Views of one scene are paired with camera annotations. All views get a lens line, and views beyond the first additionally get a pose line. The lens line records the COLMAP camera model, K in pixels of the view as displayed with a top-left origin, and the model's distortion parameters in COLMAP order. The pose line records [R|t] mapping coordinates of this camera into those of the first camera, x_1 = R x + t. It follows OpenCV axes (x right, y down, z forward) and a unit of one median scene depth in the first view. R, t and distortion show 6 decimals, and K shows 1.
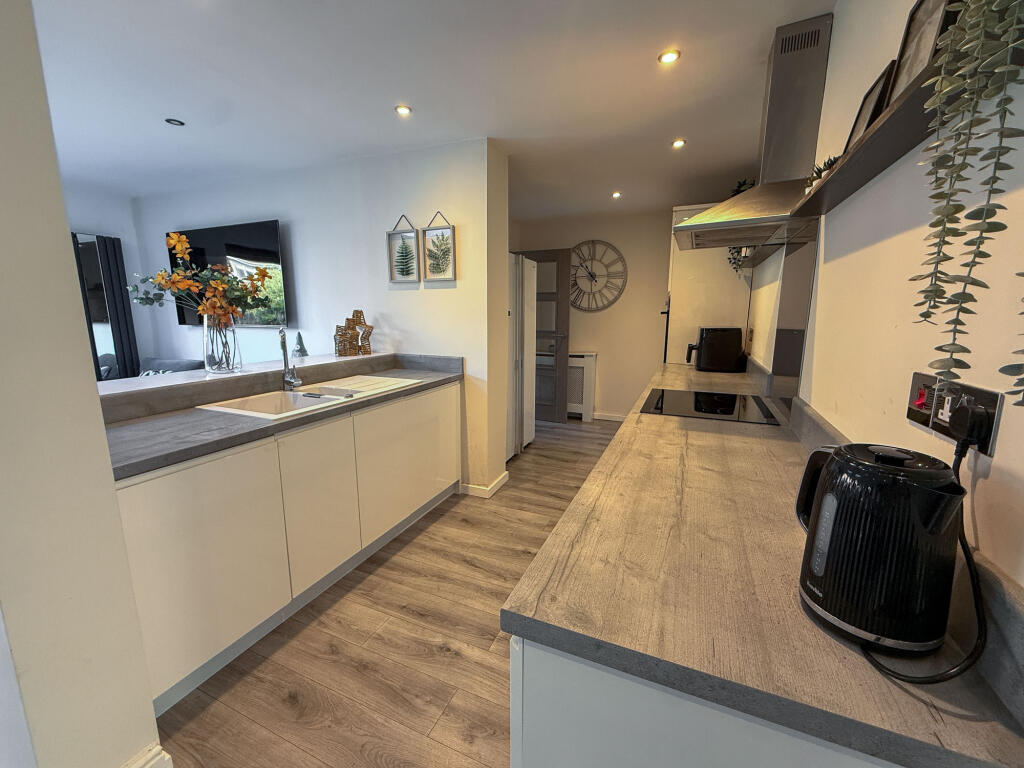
lens RADIAL K [[410.1, 0, 509.9], [0, 410.1, 384.2], [0, 0, 1]] dist [0.000366, -0.000128]
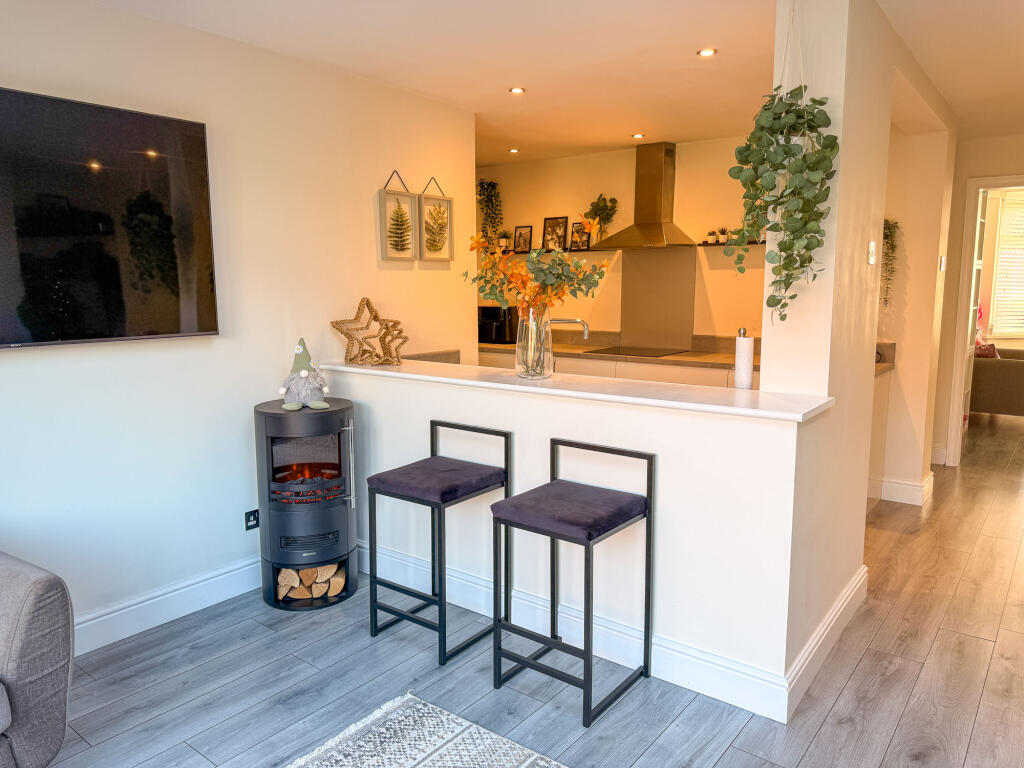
lens RADIAL K [[742.2, 0, 512.0], [0, 742.2, 384.0], [0, 0, 1]] dist [0.054782, -0.069247]
pose [[0.244538, -0.133793, 0.960365, -1.587787], [0.173951, 0.980420, 0.092293, -0.119784], [-0.953909, 0.144488, 0.263024, 0.496172]]
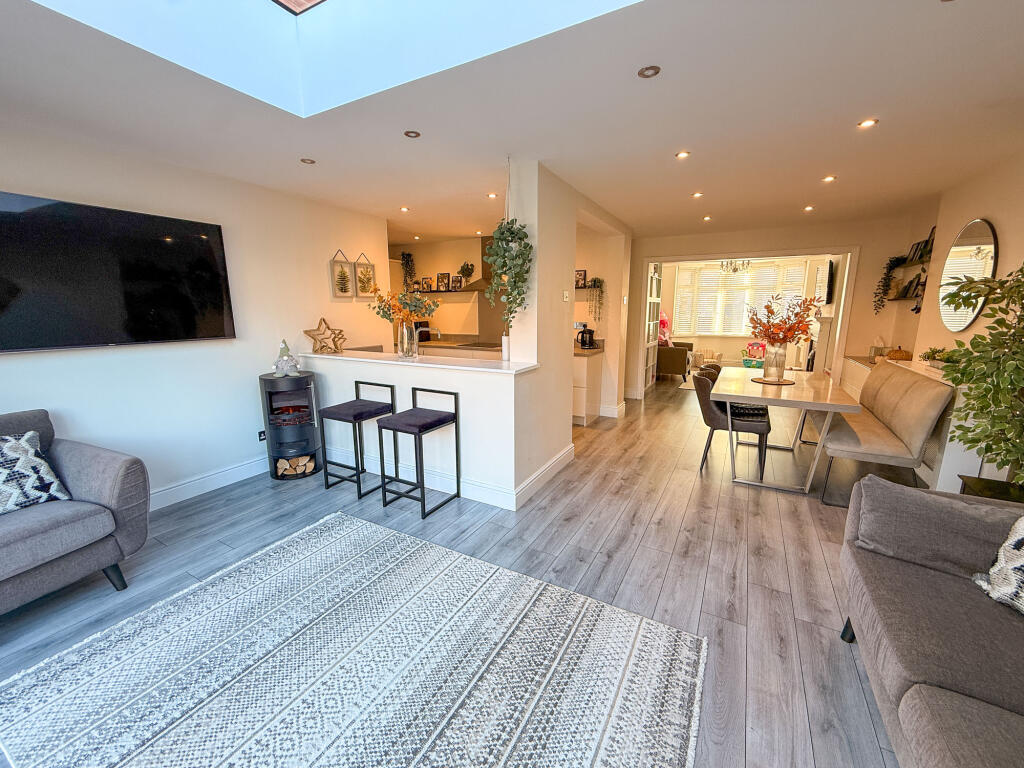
lens RADIAL K [[416.1, 0, 509.2], [0, 416.1, 385.6], [0, 0, 1]] dist [0.000300, -0.000032]
pose [[0.096196, -0.186112, 0.977808, -1.705741], [0.178174, 0.969717, 0.167043, -0.095358], [-0.979286, 0.158152, 0.126443, 0.323319]]
